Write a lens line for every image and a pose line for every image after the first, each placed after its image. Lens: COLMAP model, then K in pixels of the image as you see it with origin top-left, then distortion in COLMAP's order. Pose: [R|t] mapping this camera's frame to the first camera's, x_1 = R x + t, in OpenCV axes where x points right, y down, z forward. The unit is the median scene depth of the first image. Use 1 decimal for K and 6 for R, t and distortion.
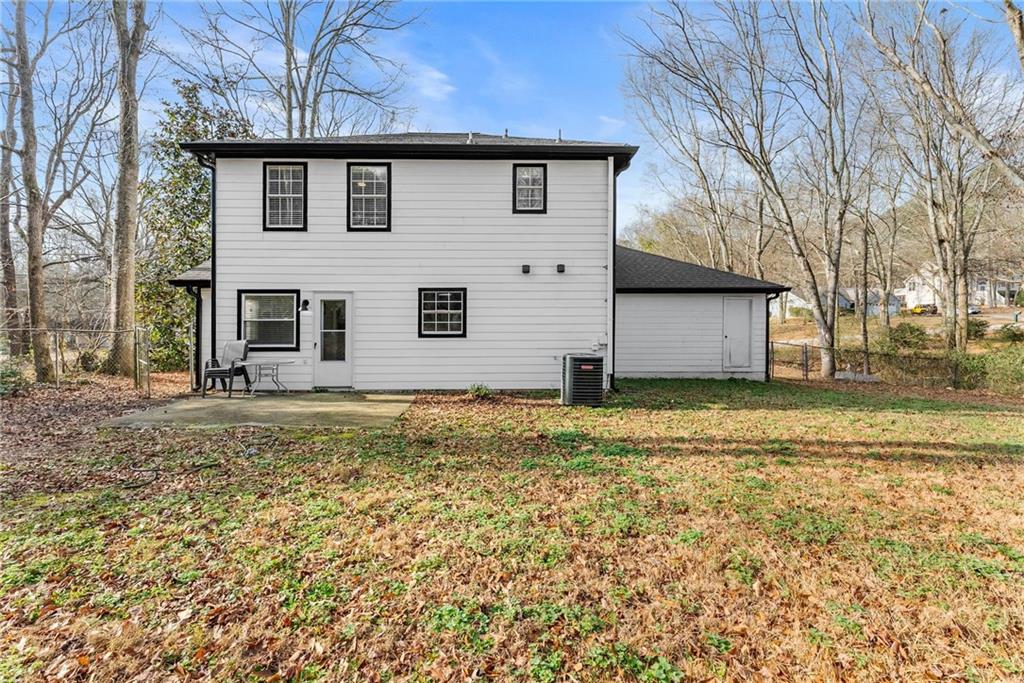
lens RADIAL K [[413.7, 0, 510.6], [0, 413.7, 342.4], [0, 0, 1]] dist [-0.001926, -0.000423]
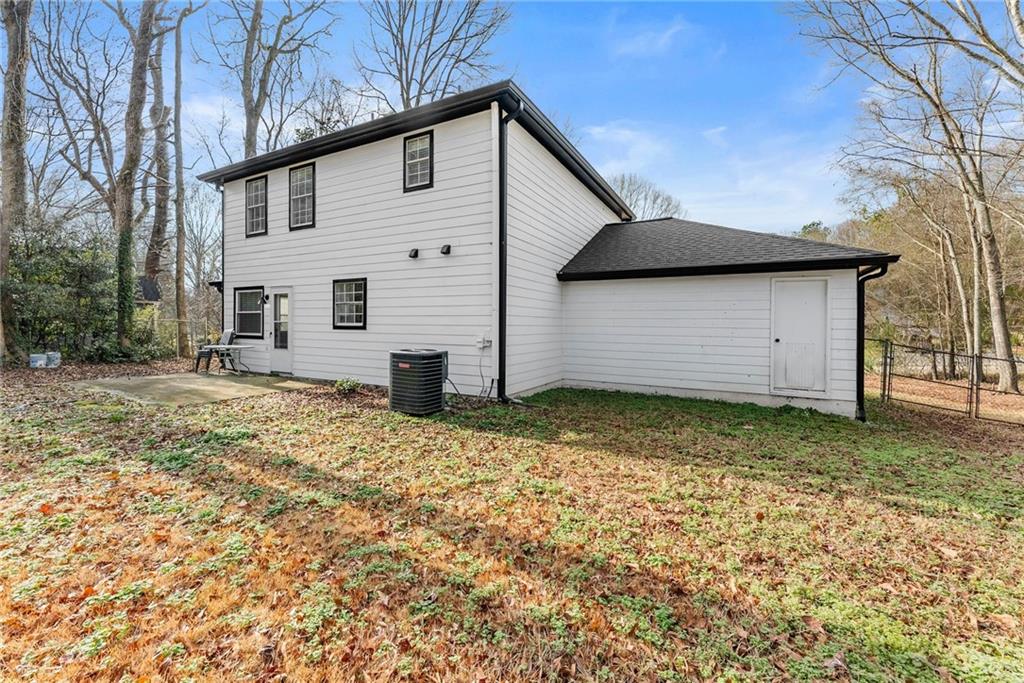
lens RADIAL K [[413.7, 0, 510.6], [0, 413.7, 342.4], [0, 0, 1]] dist [-0.001926, -0.000423]
pose [[0.872146, 0.030811, -0.488274, 0.655905], [-0.036325, 0.999338, -0.001822, 0.007087], [0.487895, 0.019326, 0.872689, 0.331708]]
